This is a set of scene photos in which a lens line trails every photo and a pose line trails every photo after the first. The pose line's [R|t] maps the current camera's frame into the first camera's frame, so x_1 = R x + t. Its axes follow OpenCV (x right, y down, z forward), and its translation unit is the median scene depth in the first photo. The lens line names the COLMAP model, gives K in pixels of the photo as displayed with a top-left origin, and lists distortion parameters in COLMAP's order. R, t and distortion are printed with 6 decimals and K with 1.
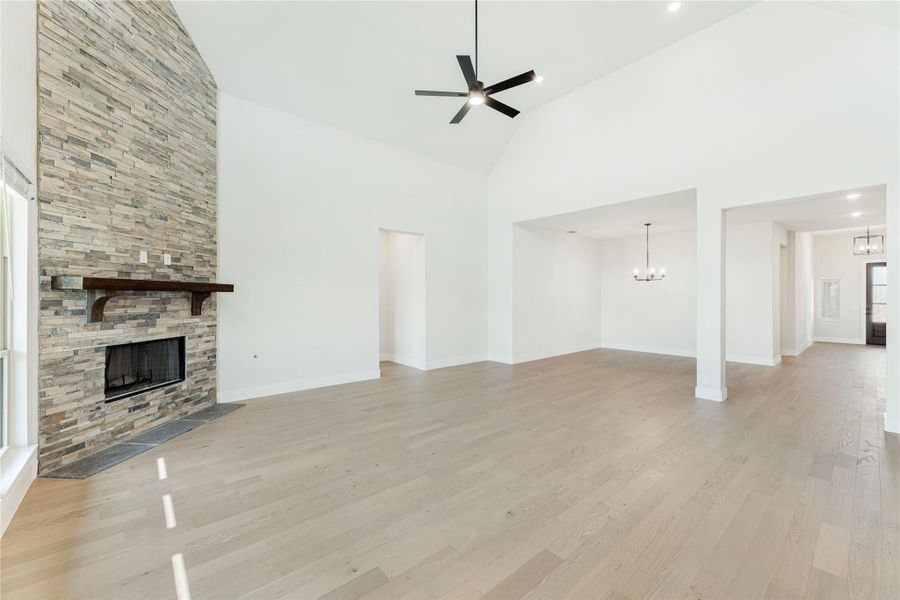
lens RADIAL K [[364.4, 0, 452.8], [0, 364.4, 296.8], [0, 0, 1]] dist [0.000363, 0.000083]
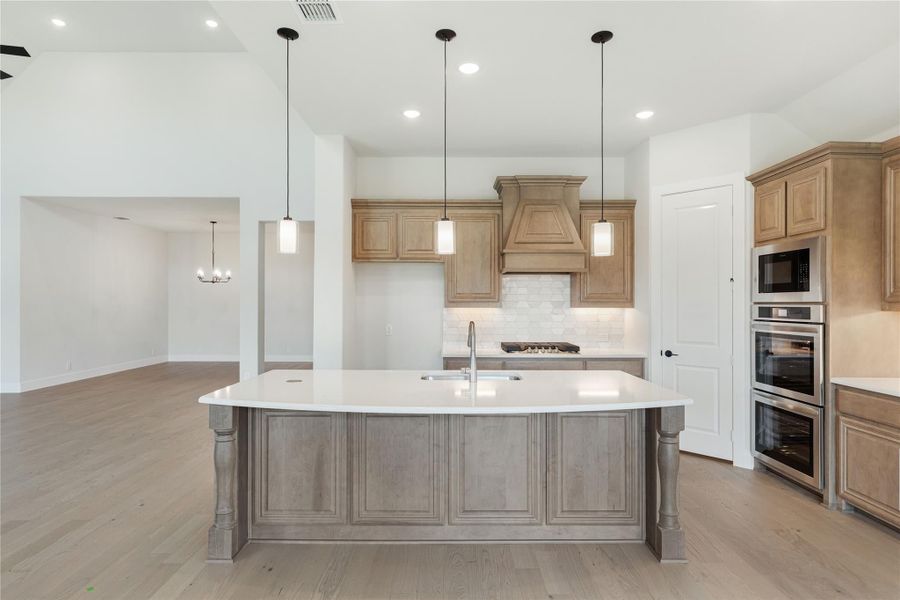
lens RADIAL K [[483.3, 0, 450.0], [0, 483.3, 300.0], [0, 0, 1]] dist [-0.001647, 0.000057]
pose [[0.658539, 0.003568, 0.752538, 0.009806], [-0.002970, 0.999993, -0.002142, 0.001068], [-0.752541, -0.000825, 0.658545, -0.511122]]
